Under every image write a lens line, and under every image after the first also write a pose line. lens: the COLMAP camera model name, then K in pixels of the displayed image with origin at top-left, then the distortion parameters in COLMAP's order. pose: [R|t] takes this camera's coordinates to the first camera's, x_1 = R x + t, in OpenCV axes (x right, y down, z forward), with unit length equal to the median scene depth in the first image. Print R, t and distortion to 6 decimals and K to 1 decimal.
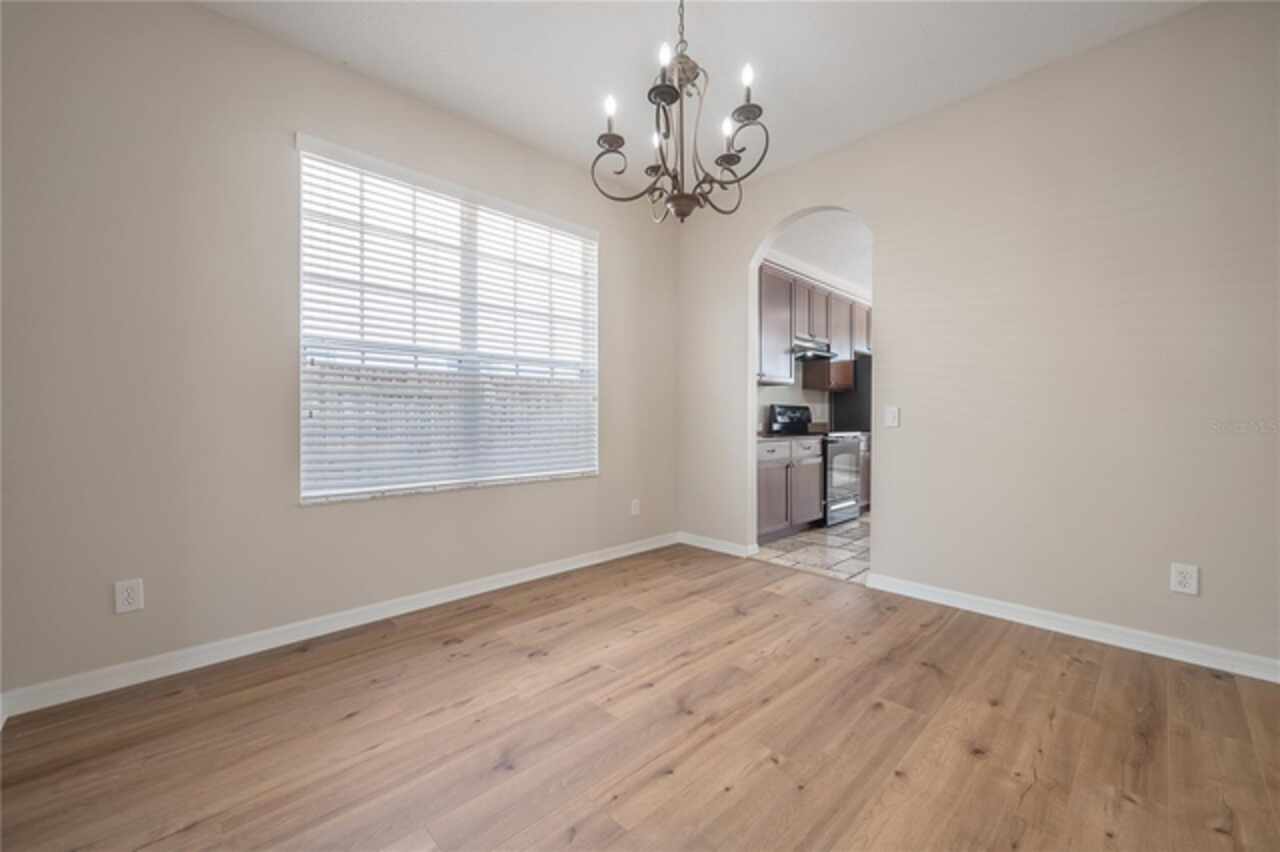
lens RADIAL K [[513.3, 0, 640.0], [0, 513.3, 417.3], [0, 0, 1]] dist [-0.000005, 0.000796]
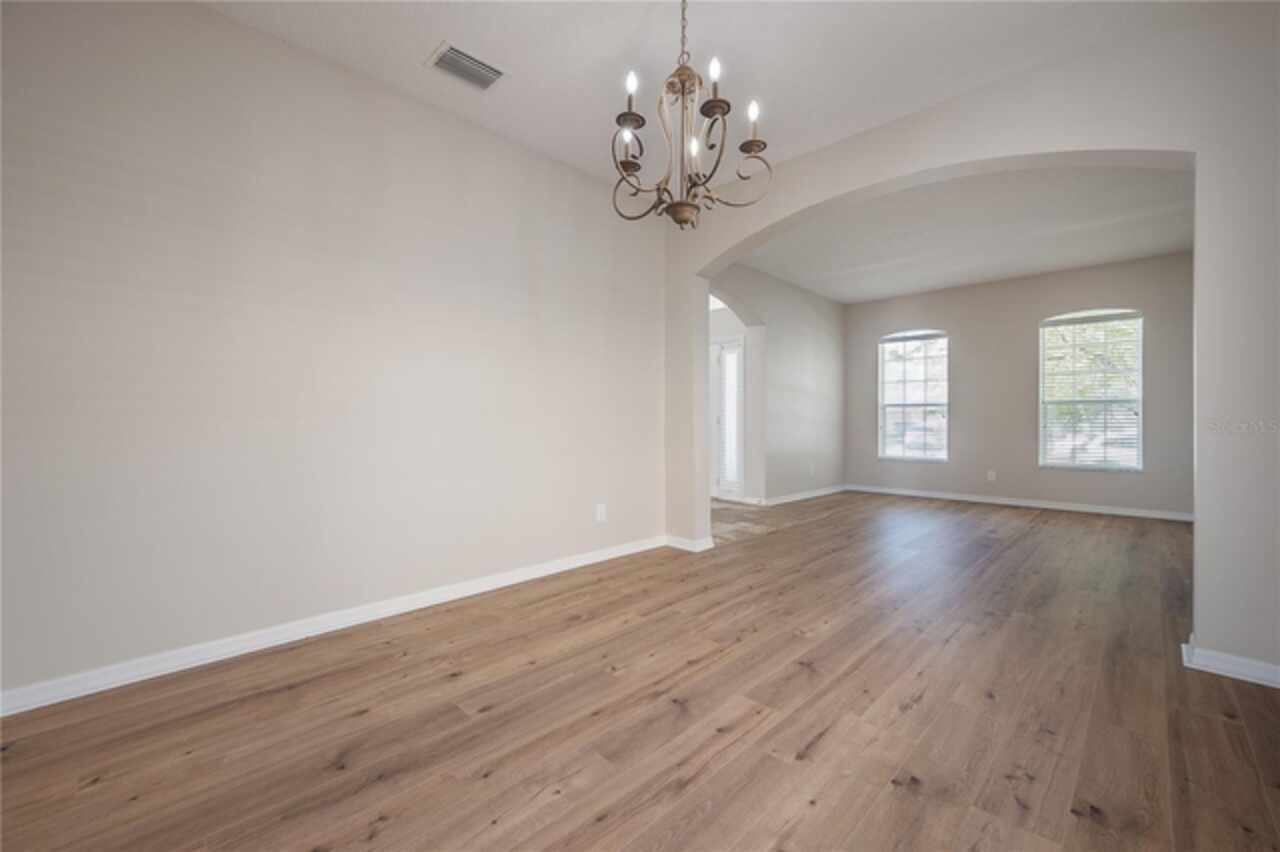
lens RADIAL K [[513.3, 0, 639.6], [0, 513.3, 418.9], [0, 0, 1]] dist [-0.000005, 0.000796]
pose [[-0.999808, -0.001225, -0.019579, 0.183603], [-0.001113, 0.999983, -0.005724, 0.007528], [0.019586, -0.005701, -0.999792, 1.972369]]
